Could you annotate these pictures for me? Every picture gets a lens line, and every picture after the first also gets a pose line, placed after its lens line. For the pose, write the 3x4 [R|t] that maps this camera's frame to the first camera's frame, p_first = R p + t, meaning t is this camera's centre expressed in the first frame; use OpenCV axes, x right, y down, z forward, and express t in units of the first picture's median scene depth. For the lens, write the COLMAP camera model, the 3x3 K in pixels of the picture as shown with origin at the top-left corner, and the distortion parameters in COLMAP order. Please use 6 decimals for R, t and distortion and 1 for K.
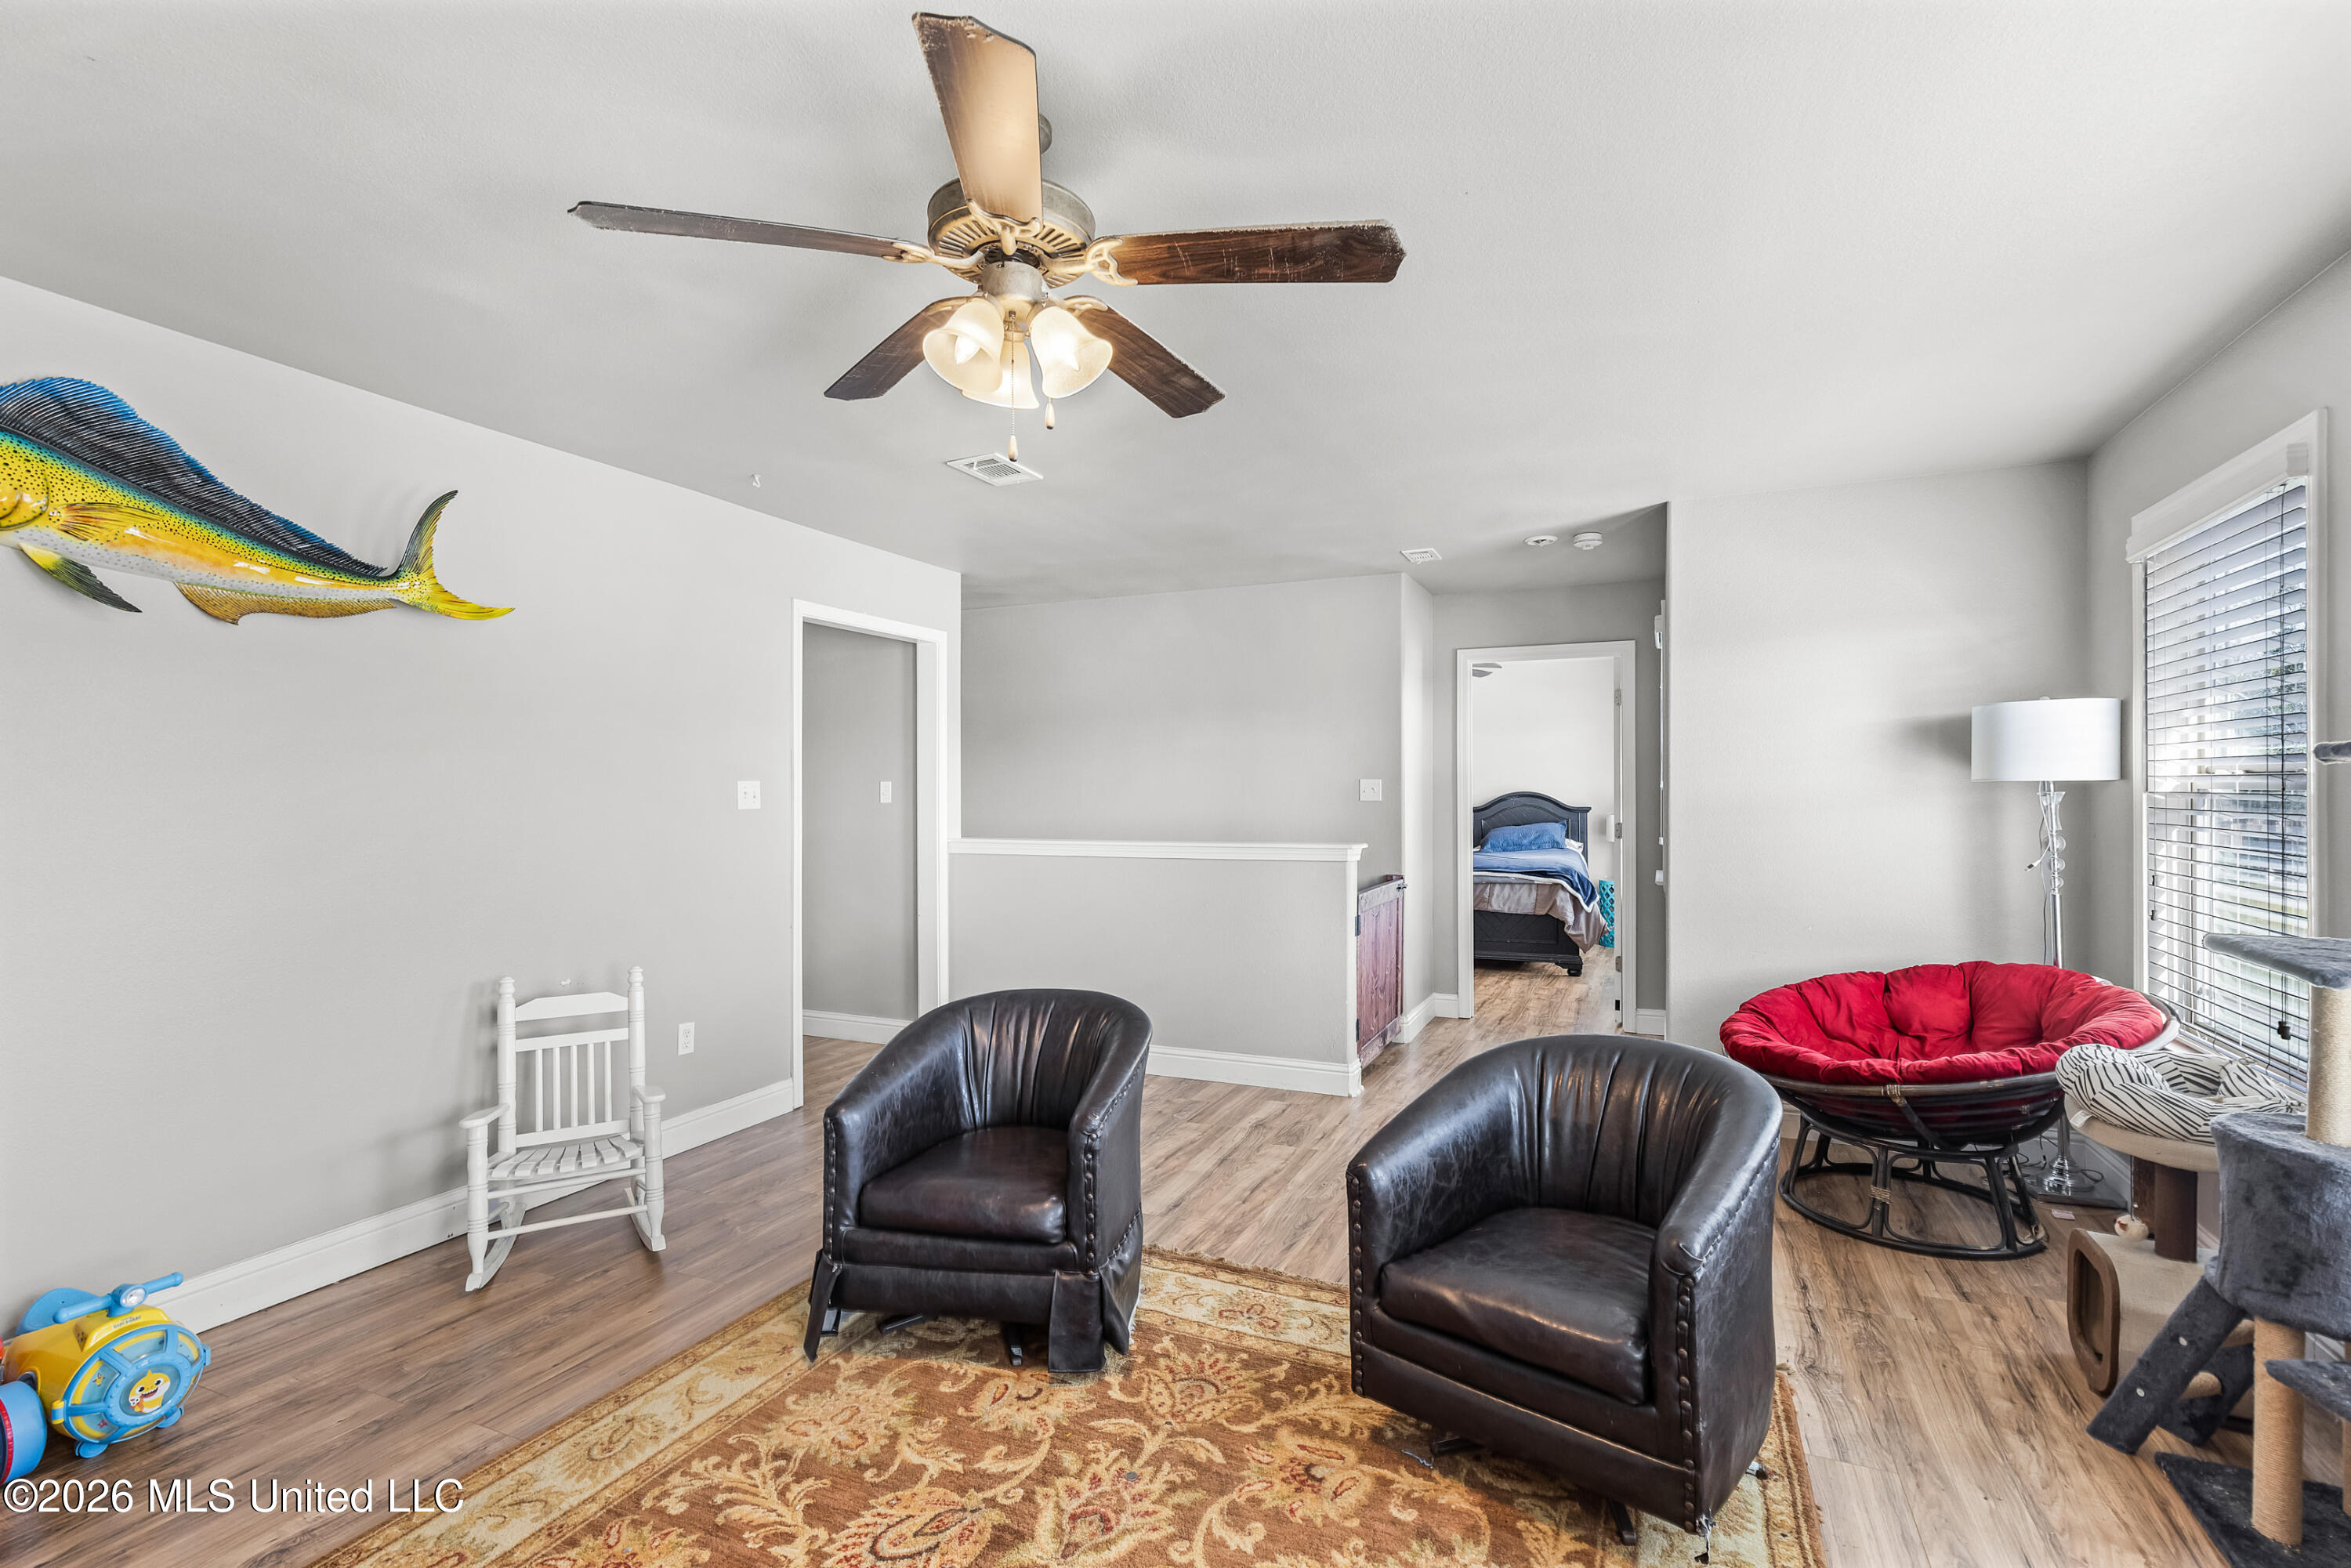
lens RADIAL K [[1093.8, 0, 1165.0], [0, 1093.8, 787.6], [0, 0, 1]] dist [0.013678, 0.000476]
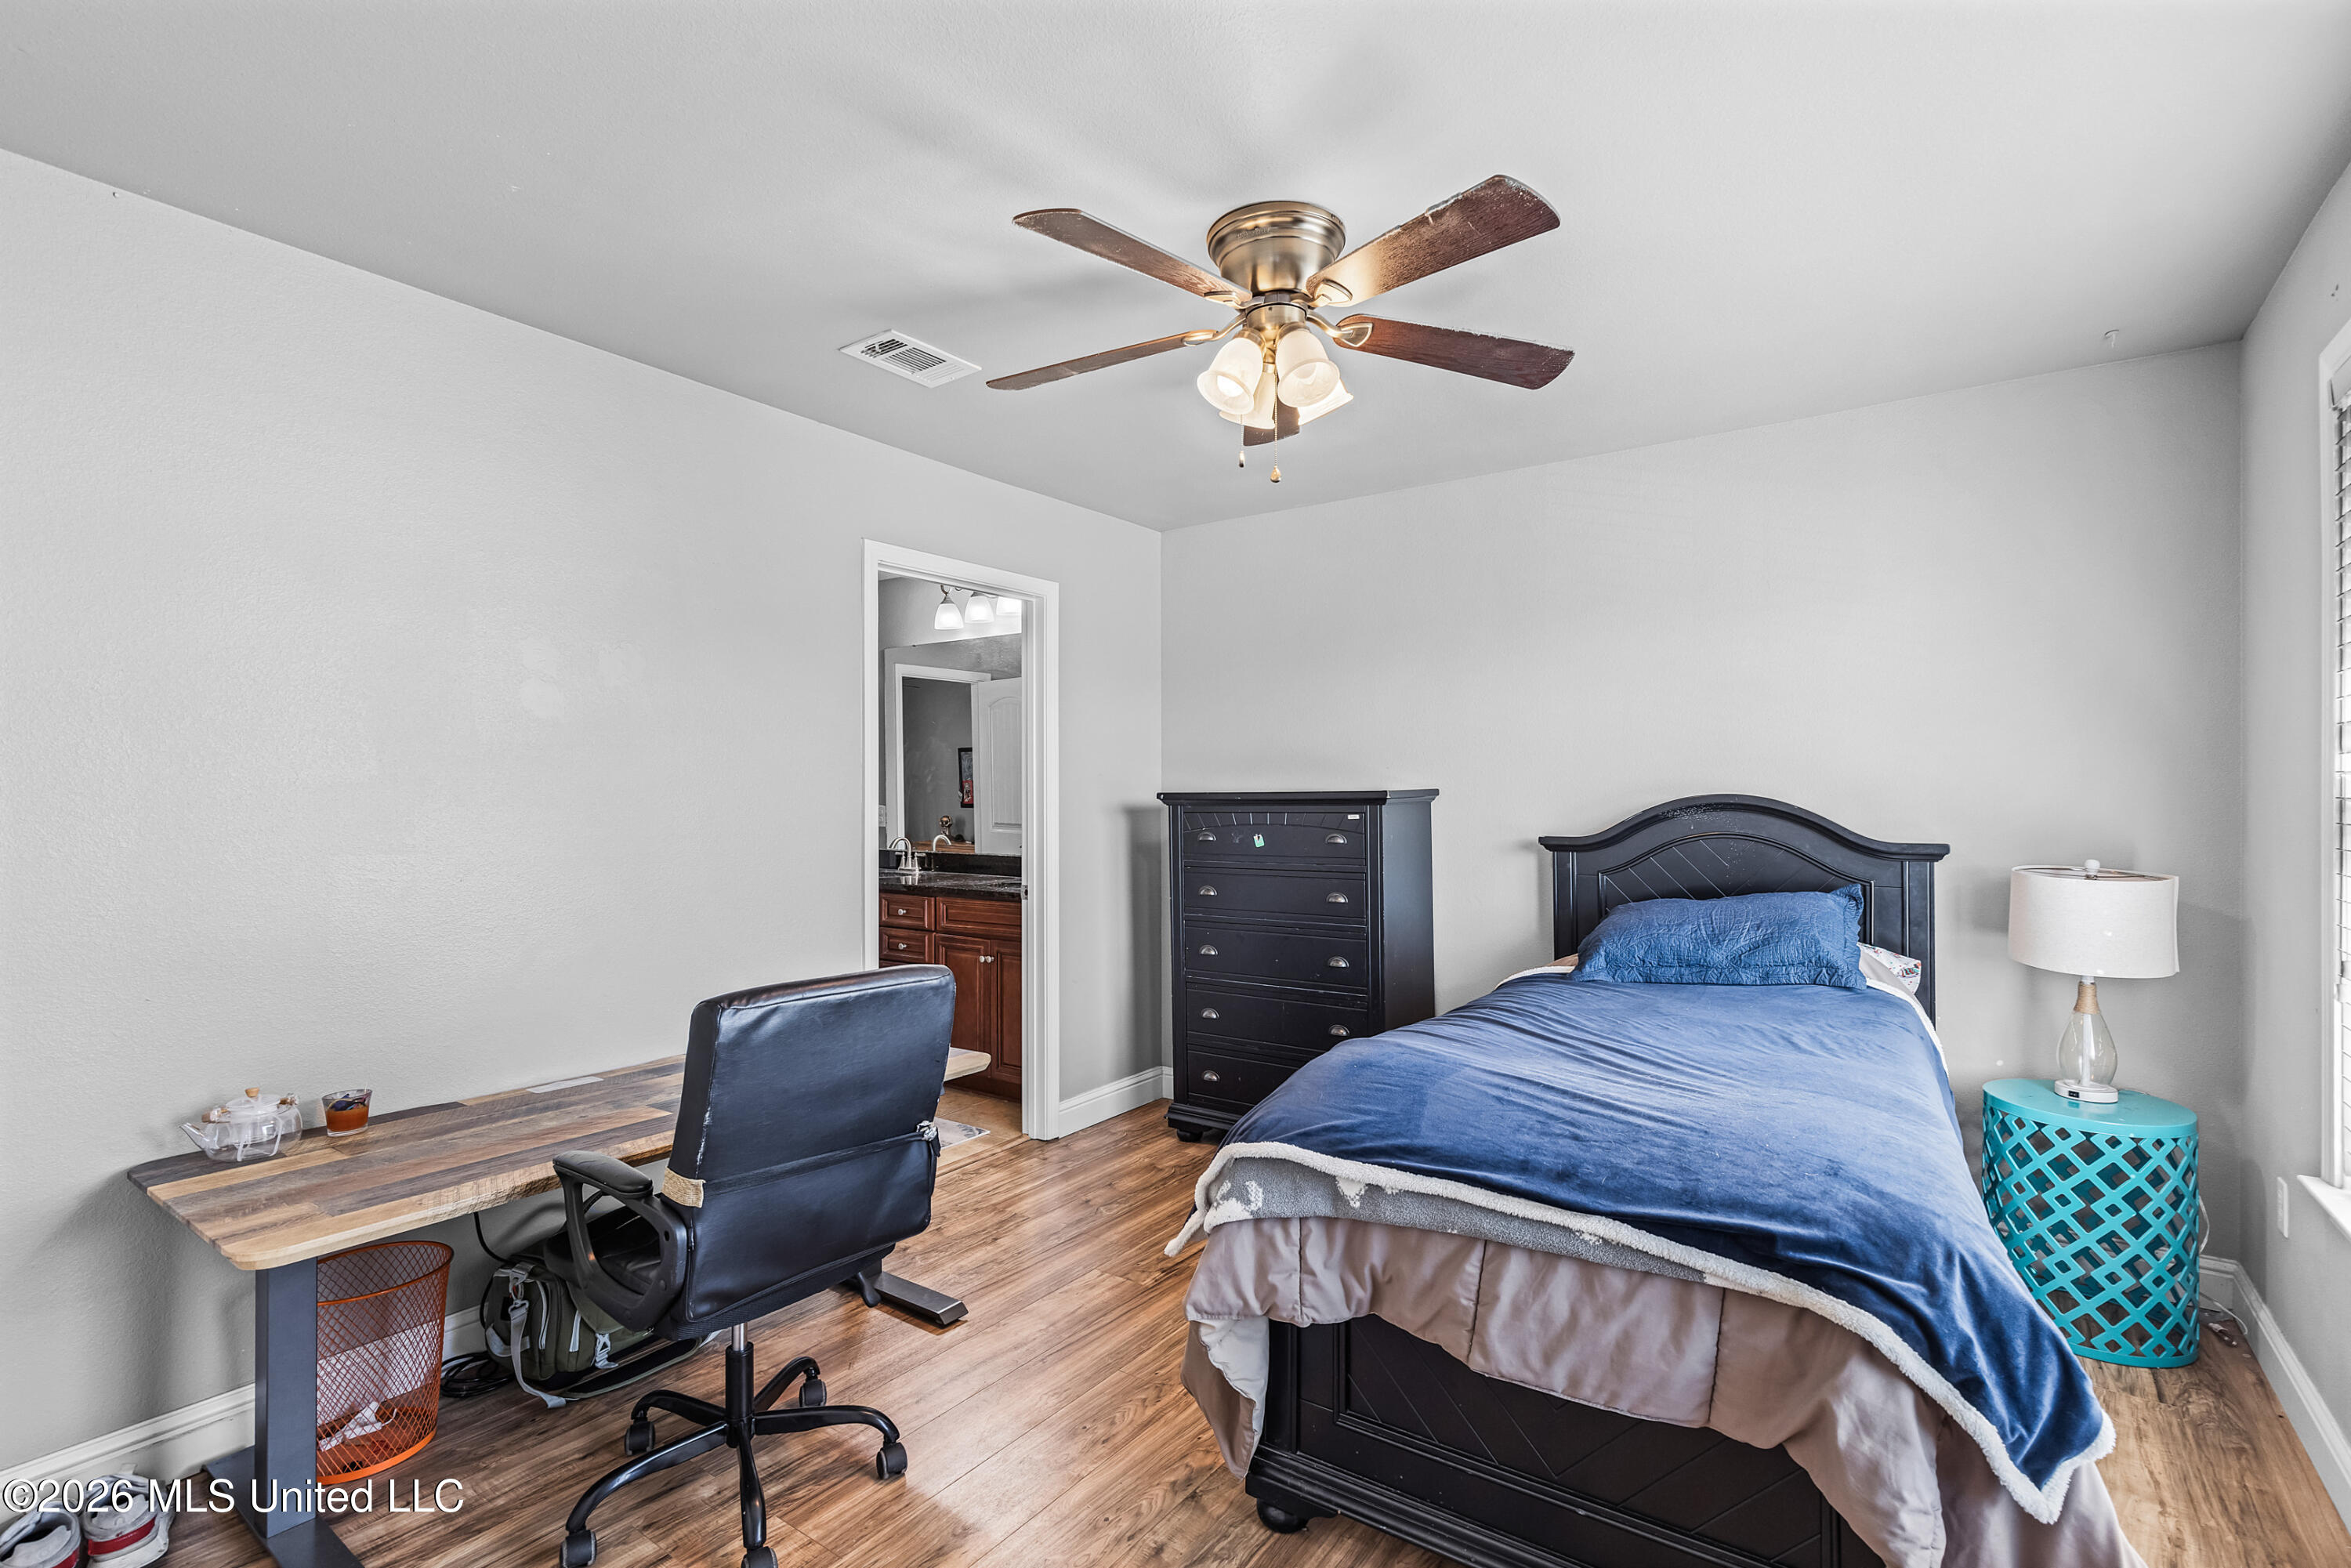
lens RADIAL K [[1093.8, 0, 1188.7], [0, 1093.8, 786.9], [0, 0, 1]] dist [0.013678, 0.000476]
pose [[0.983293, 0.002401, -0.182013, 0.235687], [-0.001829, 0.999993, 0.003314, 0.000455], [0.182019, -0.002926, 0.983291, 0.661362]]
